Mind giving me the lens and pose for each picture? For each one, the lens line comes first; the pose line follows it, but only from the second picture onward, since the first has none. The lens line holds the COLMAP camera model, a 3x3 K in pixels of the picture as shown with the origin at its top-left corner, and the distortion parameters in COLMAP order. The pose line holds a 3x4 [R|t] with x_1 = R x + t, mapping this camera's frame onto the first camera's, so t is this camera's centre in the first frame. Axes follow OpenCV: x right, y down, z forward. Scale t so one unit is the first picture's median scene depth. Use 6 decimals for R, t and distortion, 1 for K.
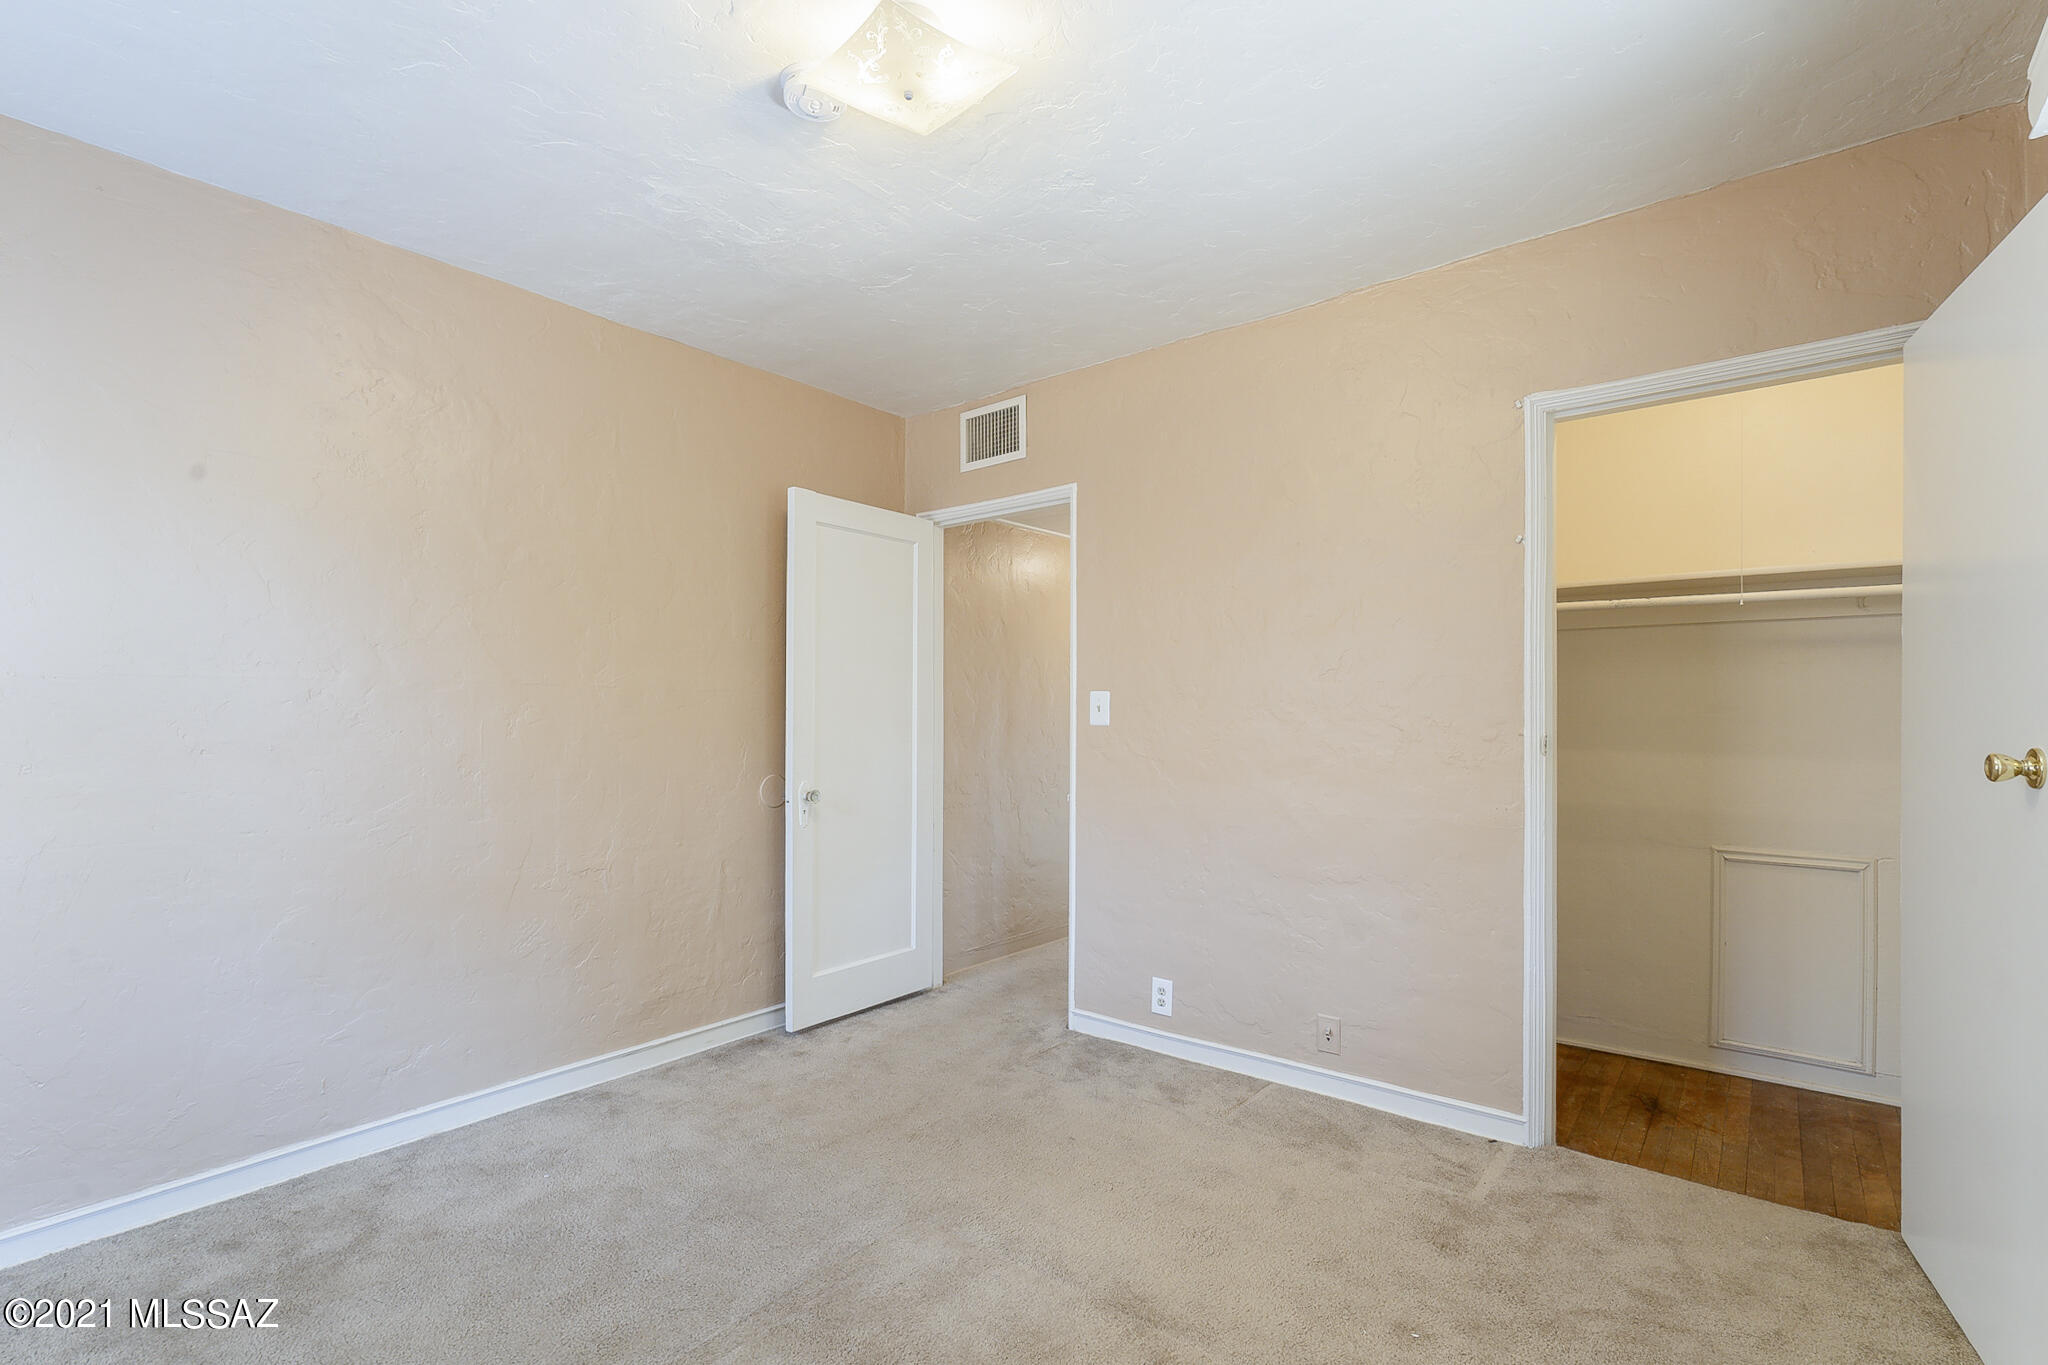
lens RADIAL K [[952.7, 0, 1020.8], [0, 952.7, 708.3], [0, 0, 1]] dist [-0.001759, -0.000096]
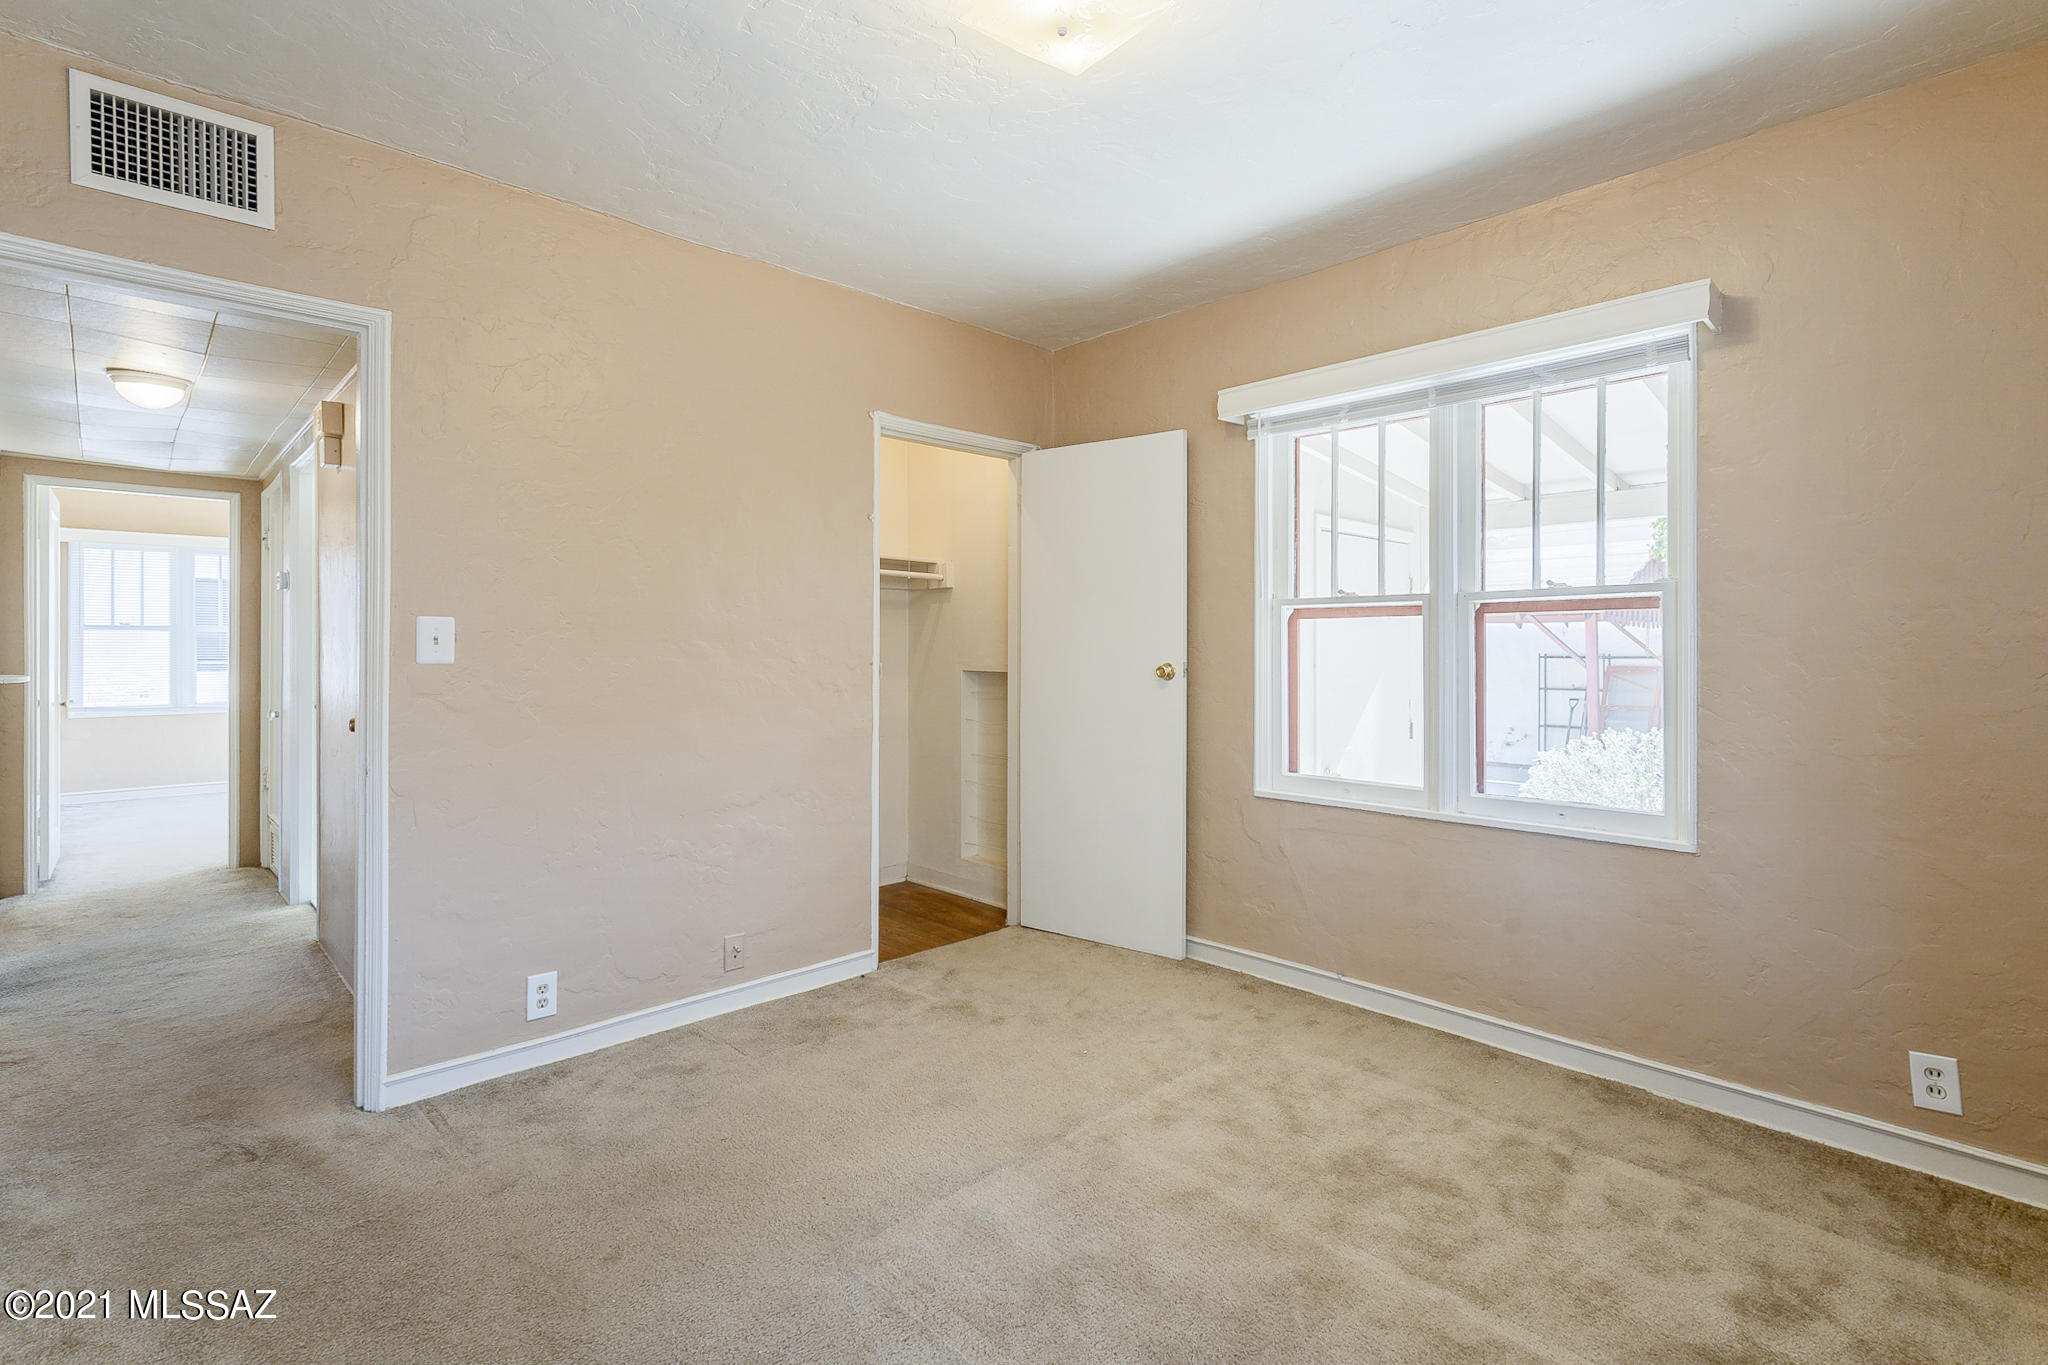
lens RADIAL K [[948.8, 0, 1024.3], [0, 948.8, 650.8], [0, 0, 1]] dist [0.000156, 0.000214]
pose [[0.126719, -0.000401, 0.991939, -0.624106], [-0.006903, 0.999975, 0.001286, 0.004608], [-0.991915, -0.007010, 0.126713, 0.507803]]
